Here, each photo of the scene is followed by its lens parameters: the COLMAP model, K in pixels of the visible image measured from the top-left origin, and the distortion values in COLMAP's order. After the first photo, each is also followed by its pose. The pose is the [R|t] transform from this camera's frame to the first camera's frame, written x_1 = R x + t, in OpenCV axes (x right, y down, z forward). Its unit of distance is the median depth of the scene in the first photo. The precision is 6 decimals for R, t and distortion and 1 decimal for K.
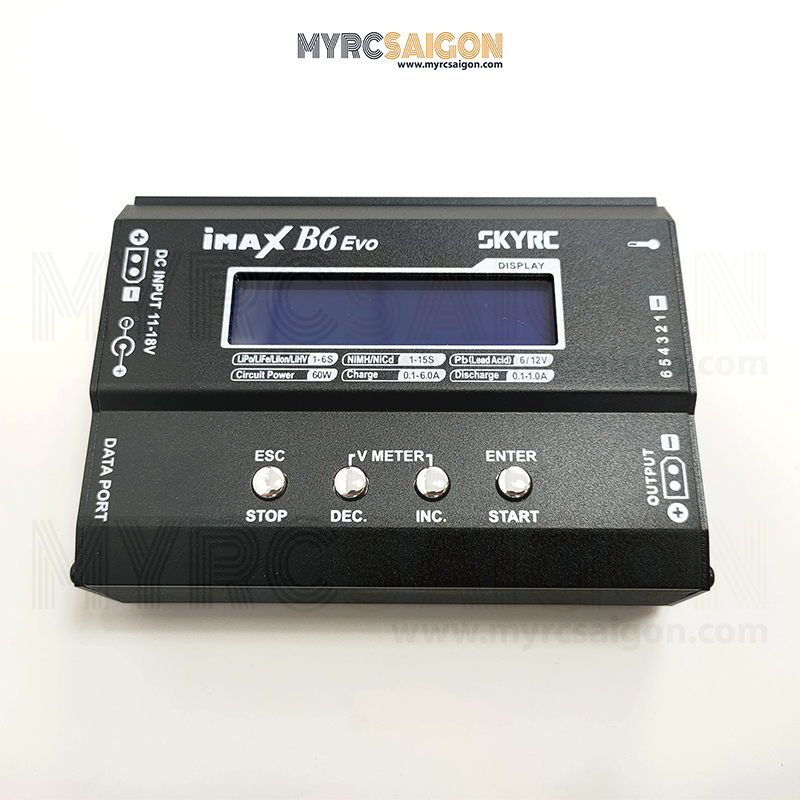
lens RADIAL K [[874.9, 0, 372.8], [0, 874.9, 401.4], [0, 0, 1]] dist [0.008829, 0.004236]
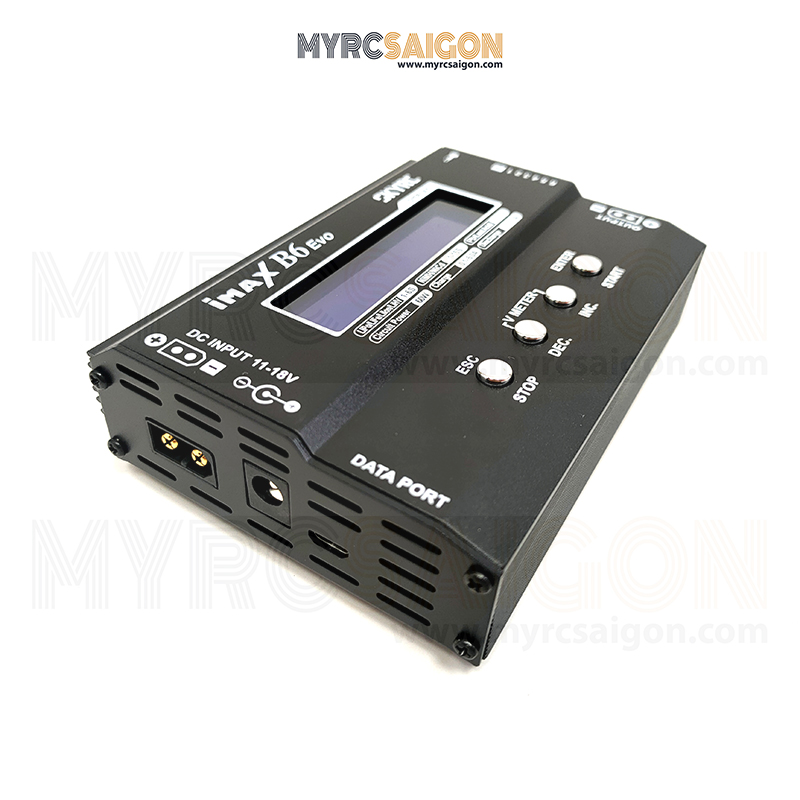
lens RADIAL K [[719.9, 0, 400.0], [0, 719.9, 400.0], [0, 0, 1]] dist [0.012506, 0.000845]
pose [[0.518856, -0.527686, 0.672559, -0.667270], [0.773384, 0.624963, -0.106297, 0.107207], [-0.364233, 0.575299, 0.732370, 0.460322]]
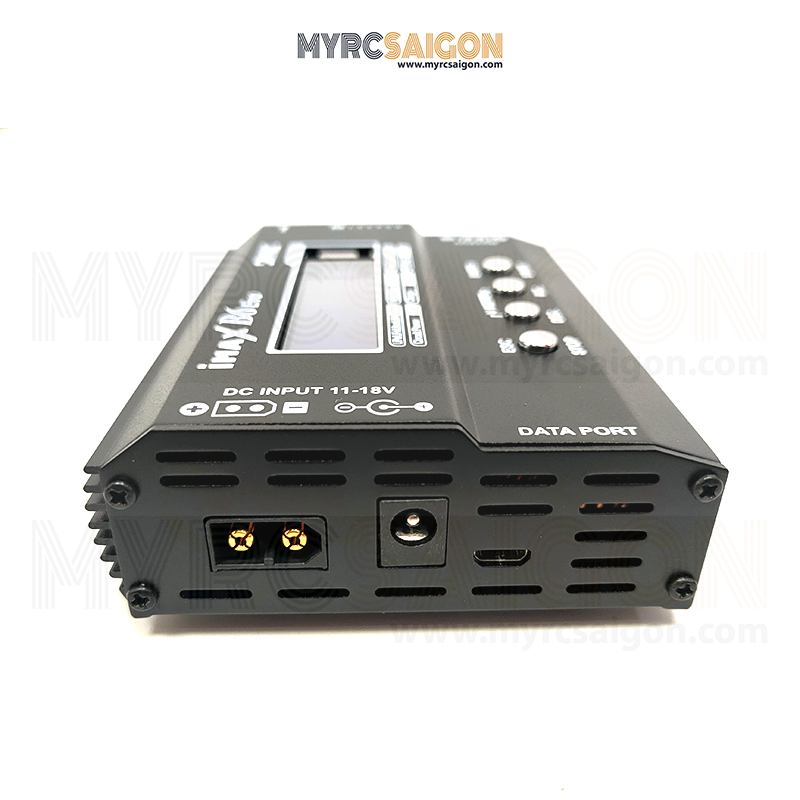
lens RADIAL K [[739.2, 0, 397.1], [0, 739.2, 443.9], [0, 0, 1]] dist [-0.003178, -0.001508]
pose [[-0.043504, -0.472546, 0.880232, -0.789545], [0.928308, 0.306530, 0.210438, -0.162207], [-0.369259, 0.826280, 0.425333, 0.768859]]
